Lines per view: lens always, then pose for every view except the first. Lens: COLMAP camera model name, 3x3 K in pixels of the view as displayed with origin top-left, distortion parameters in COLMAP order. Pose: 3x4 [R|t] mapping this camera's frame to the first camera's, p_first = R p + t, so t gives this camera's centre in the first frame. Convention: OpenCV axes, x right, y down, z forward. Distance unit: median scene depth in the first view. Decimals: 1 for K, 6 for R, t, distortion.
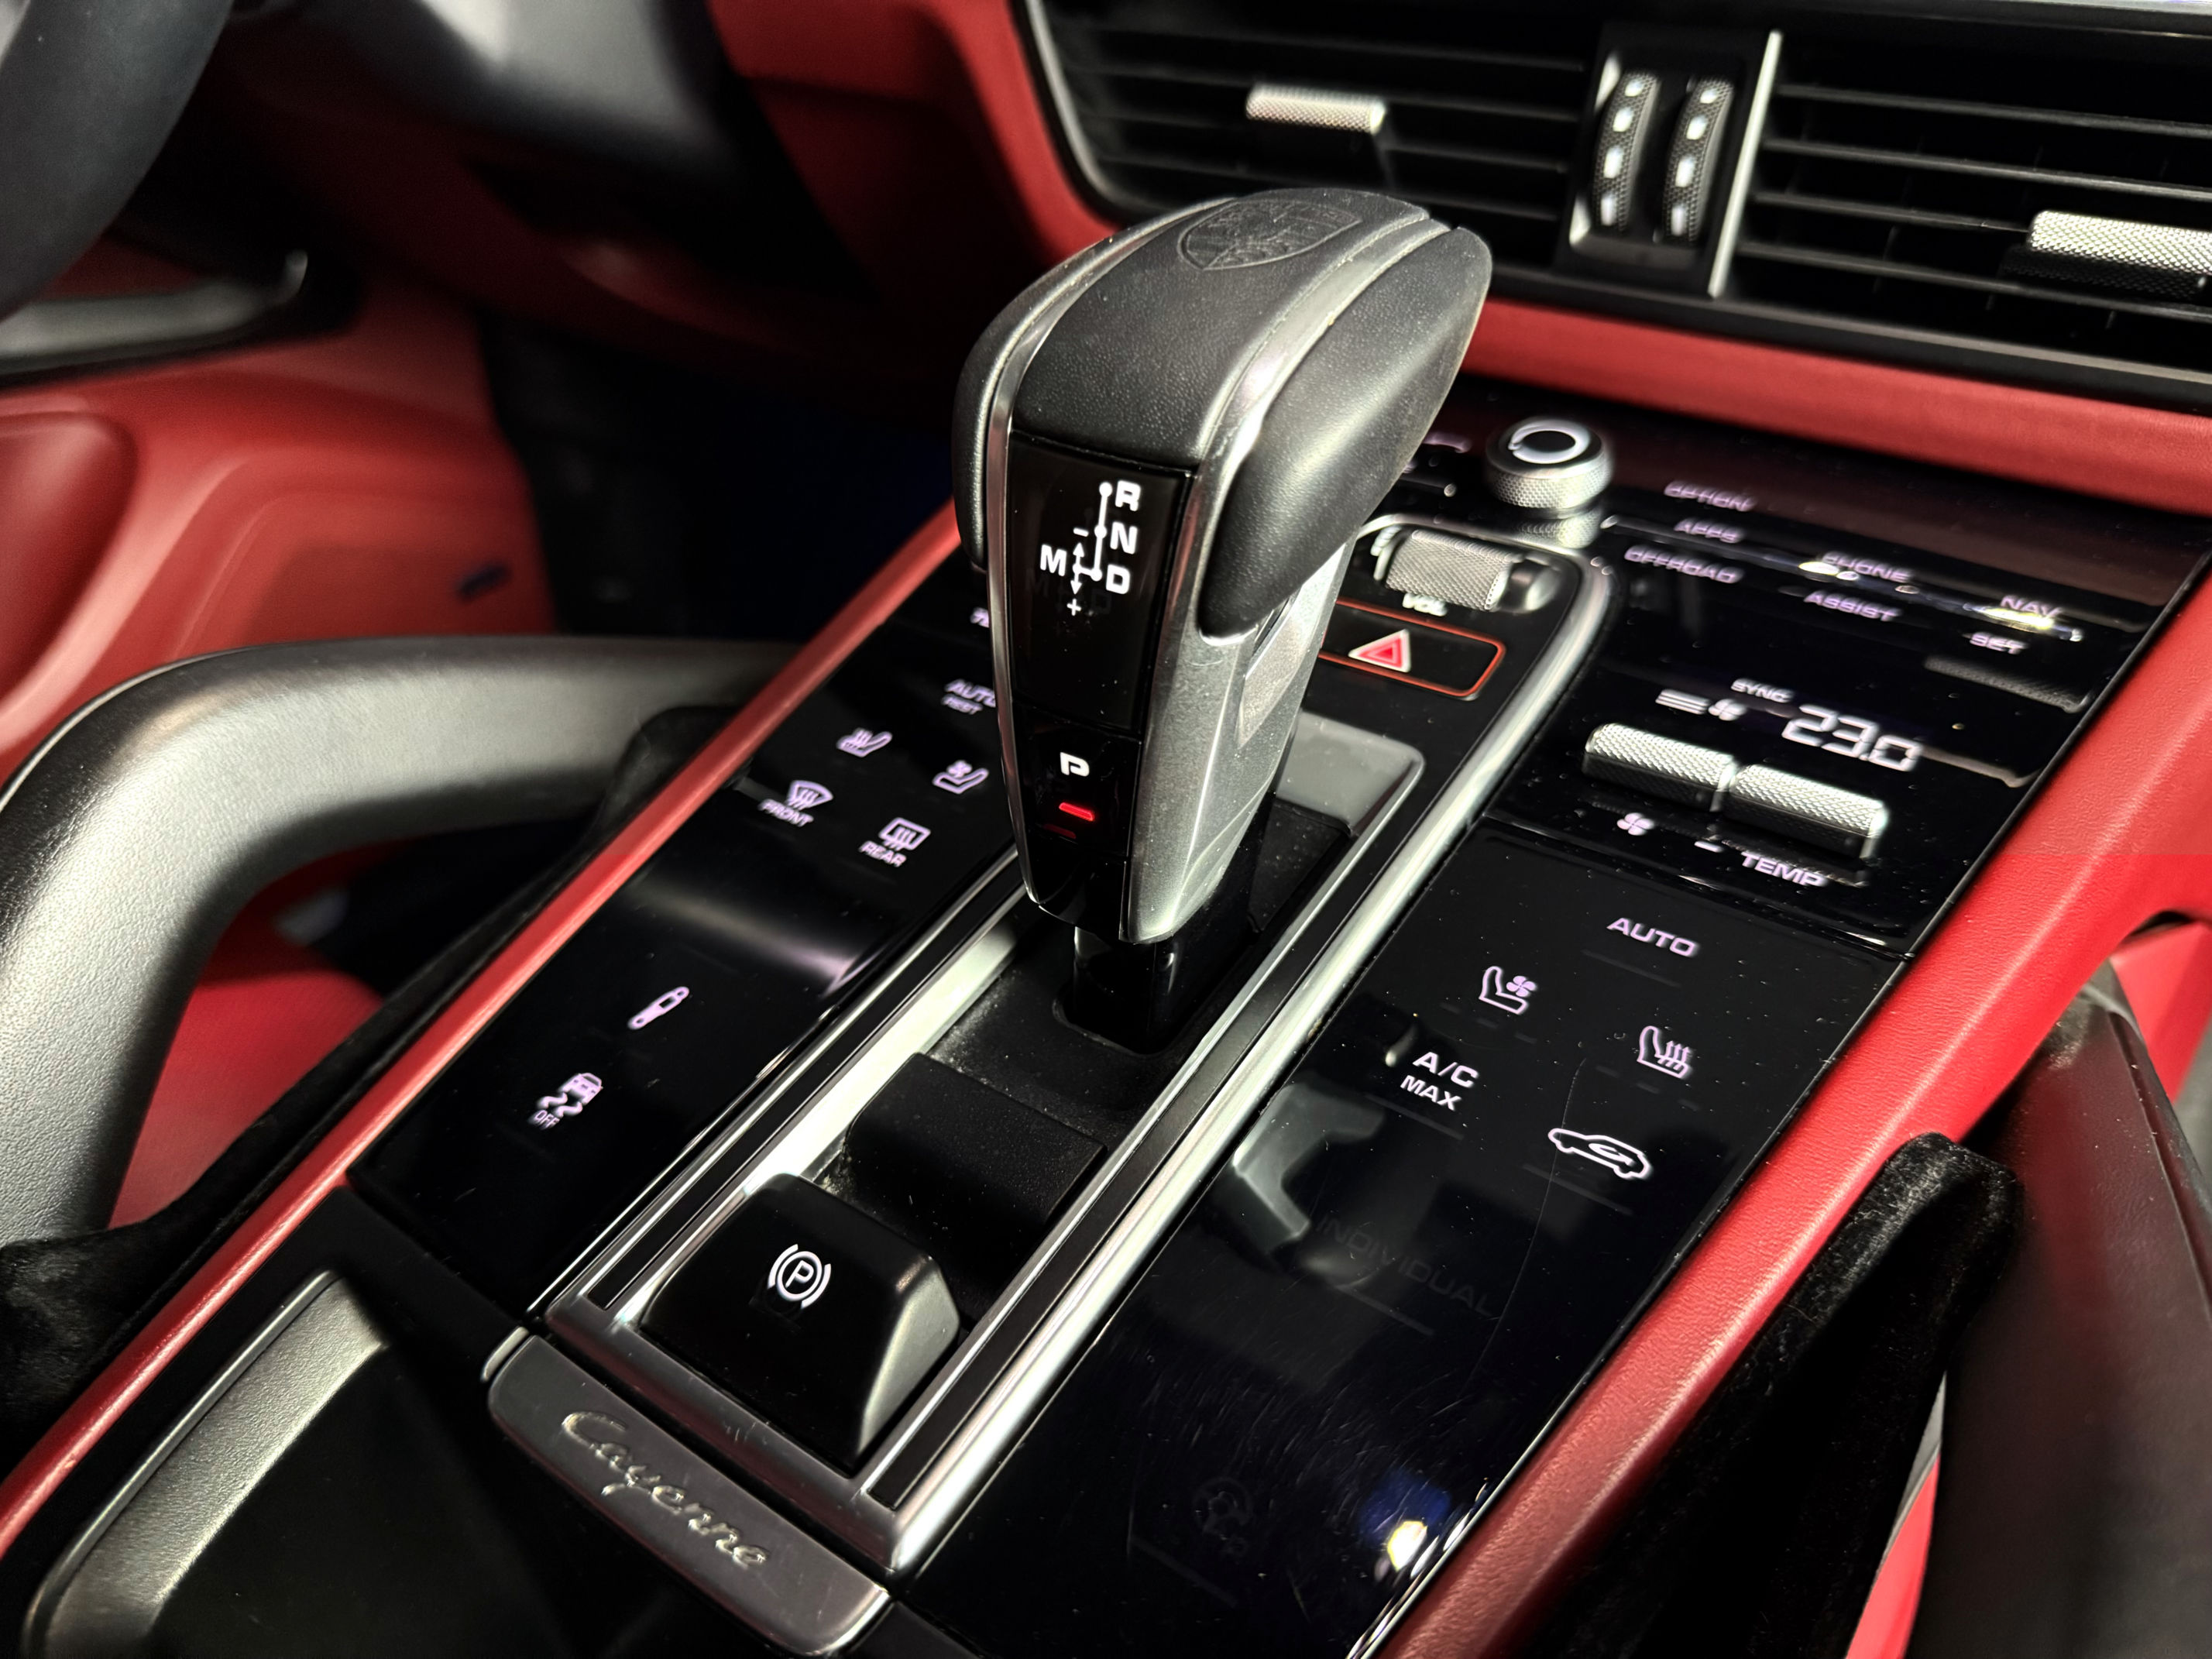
lens RADIAL K [[1633.8, 0, 1100.5], [0, 1633.8, 826.7], [0, 0, 1]] dist [-0.007098, -0.008243]
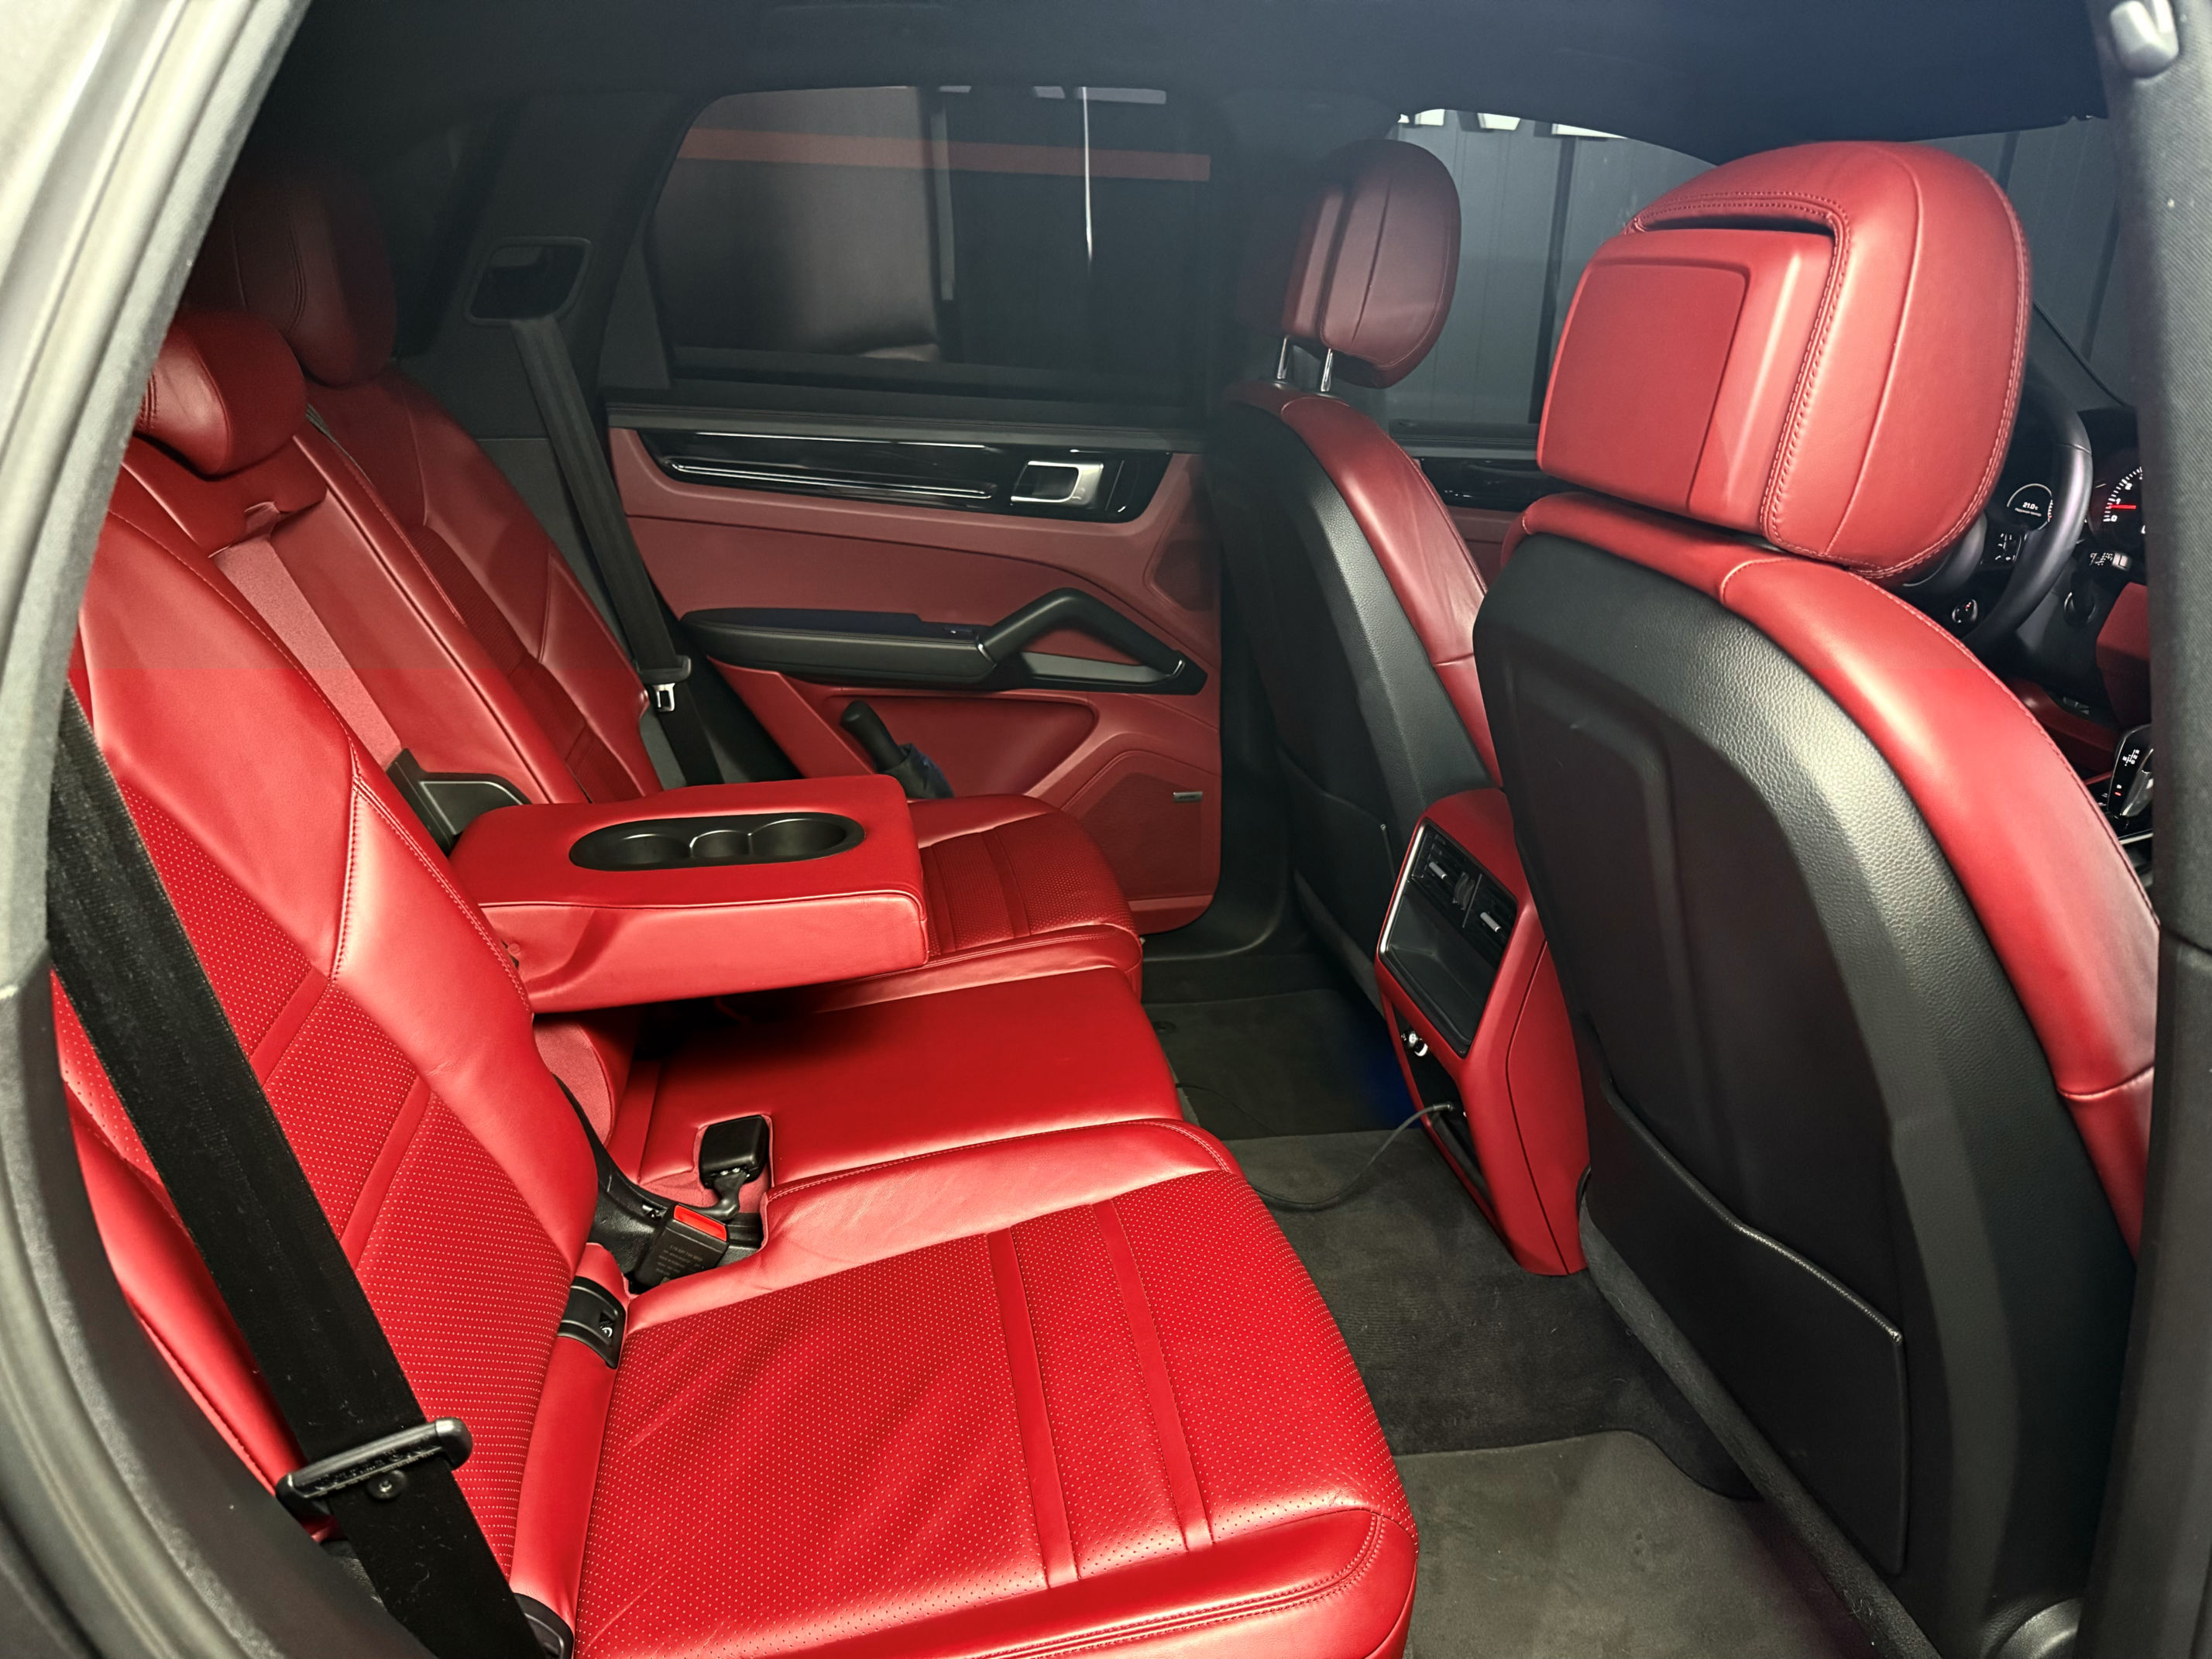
lens RADIAL K [[1565.2, 0, 1115.1], [0, 1565.2, 845.3], [0, 0, 1]] dist [0.061074, -0.058781]
pose [[0.736293, 0.268948, -0.620919, 0.930534], [-0.387800, 0.919690, -0.061499, 1.909353], [0.554513, 0.286074, 0.781459, -5.590900]]
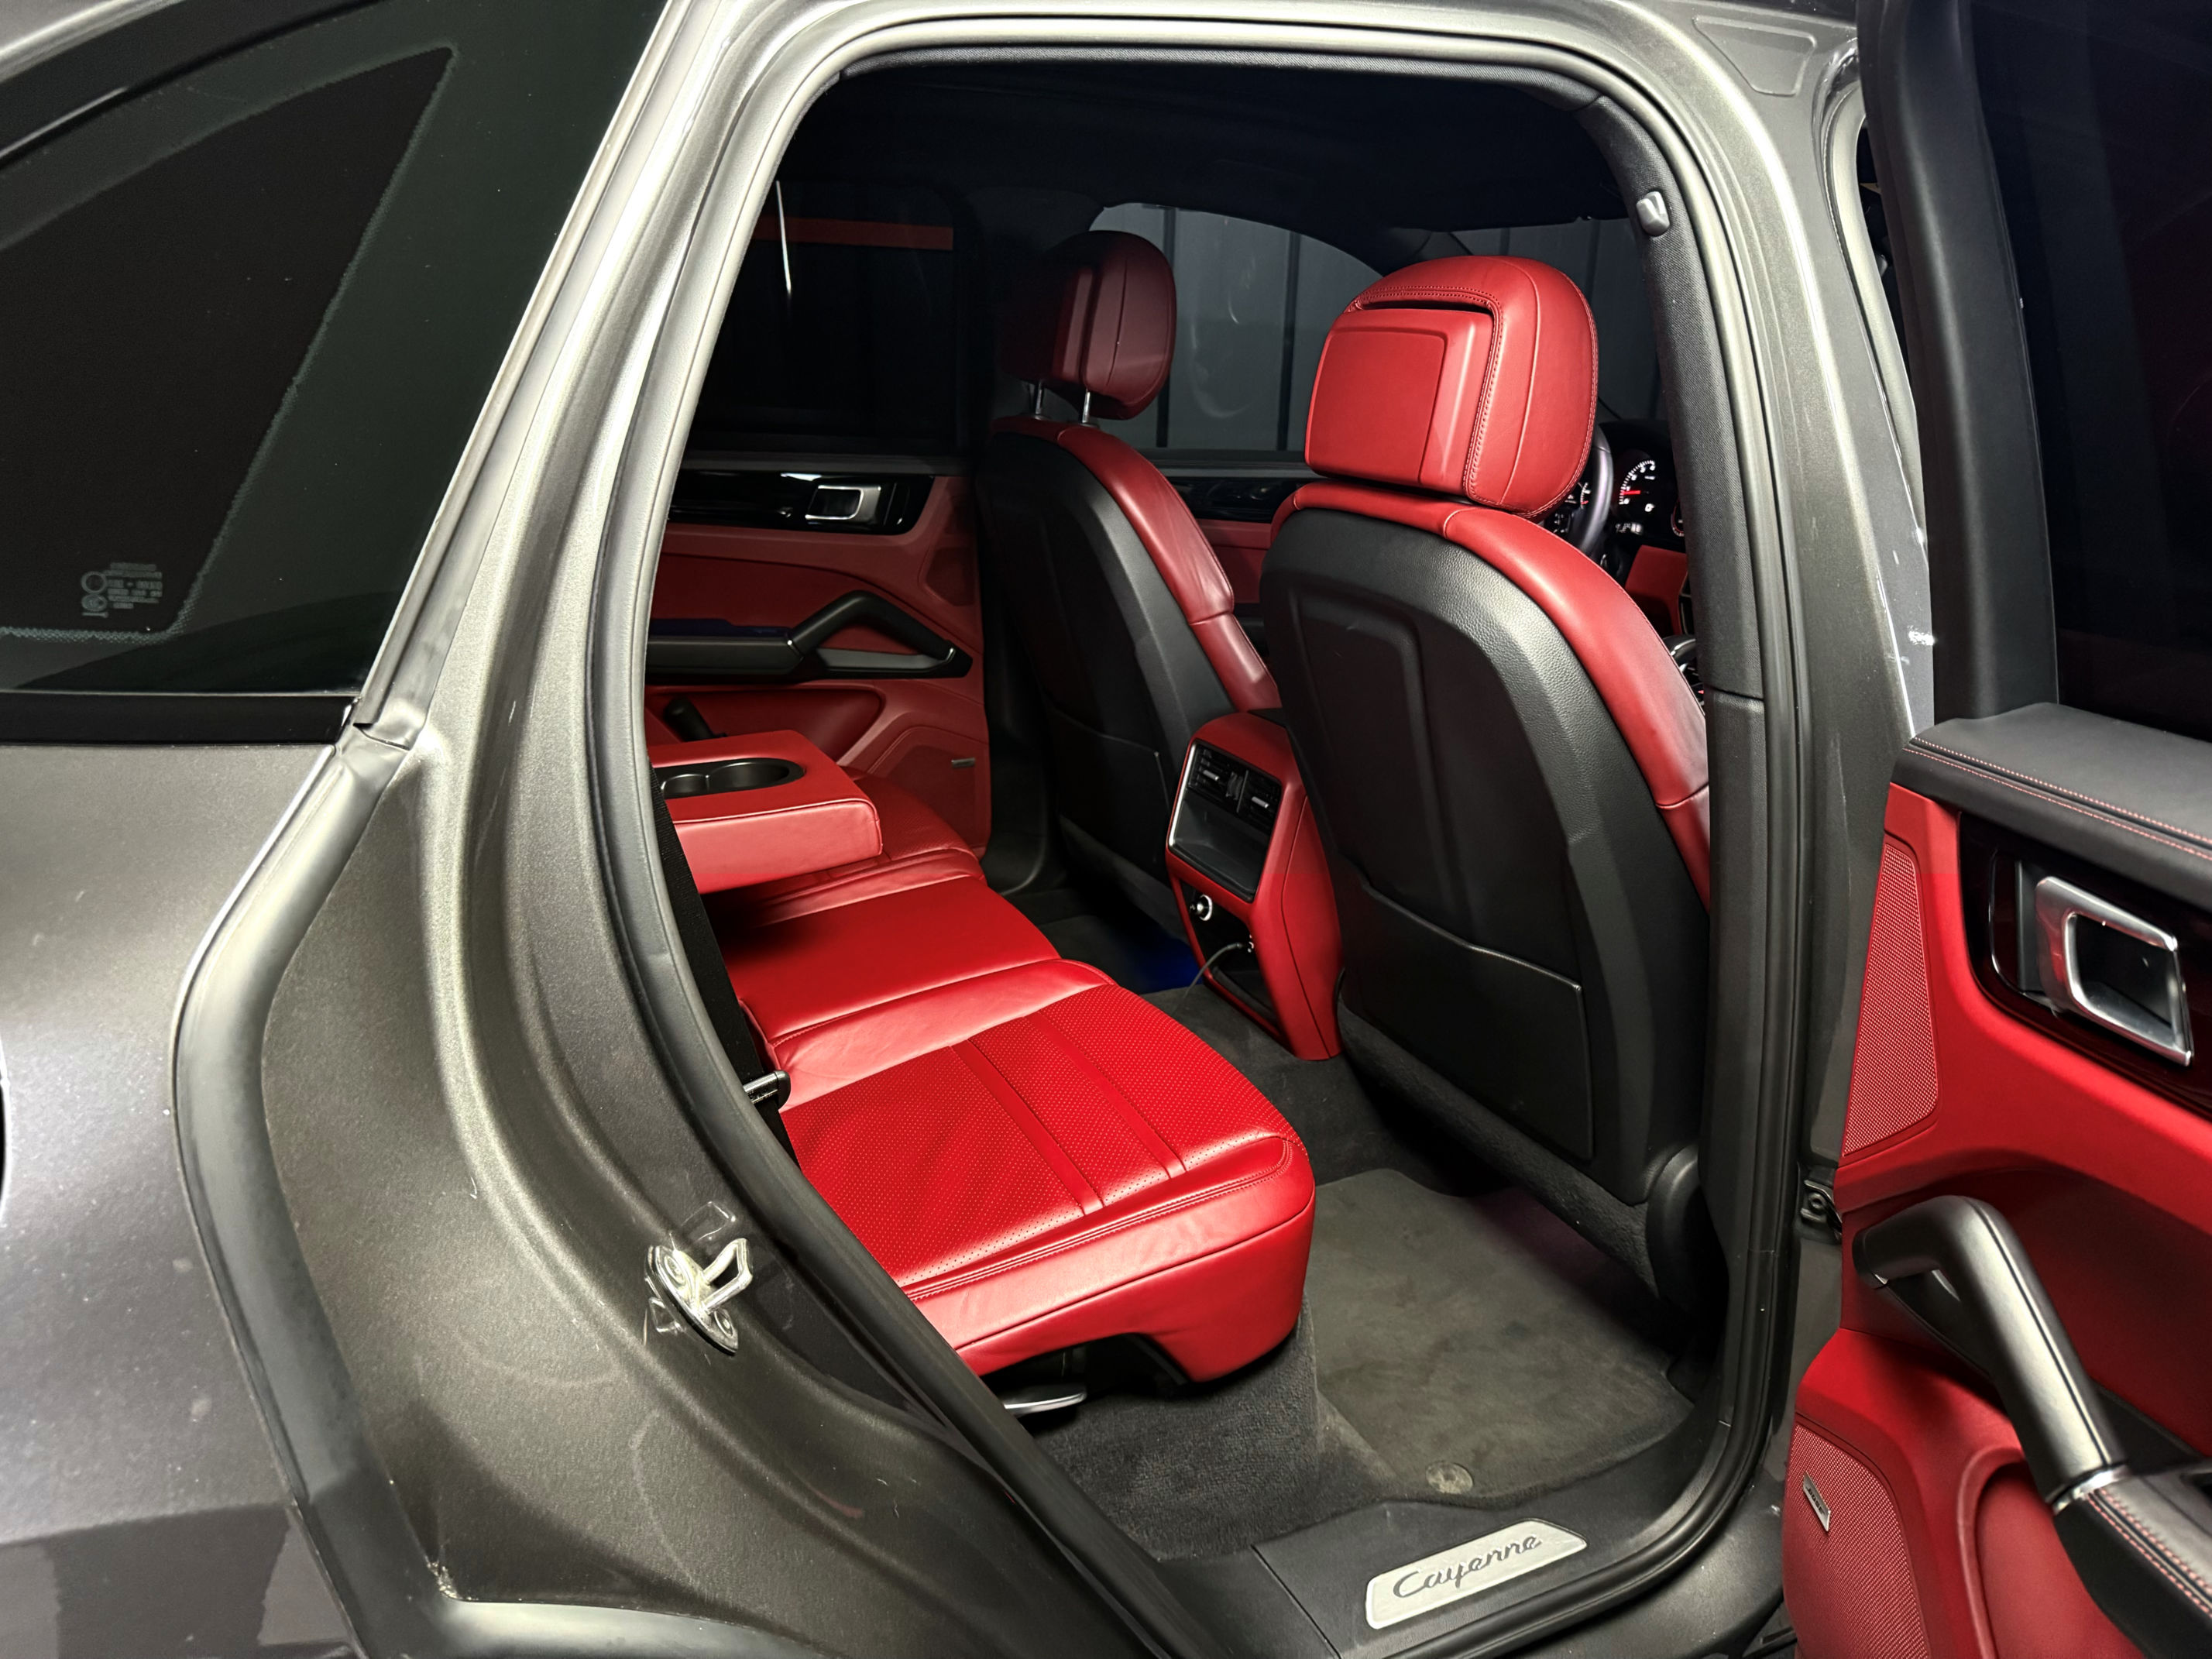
lens RADIAL K [[1566.8, 0, 1109.4], [0, 1566.8, 838.6], [0, 0, 1]] dist [0.187998, -0.381360]
pose [[0.886715, 0.178129, -0.426623, 1.155995], [-0.272950, 0.946507, -0.172114, 2.931075], [0.373142, 0.269063, 0.887902, -7.351302]]
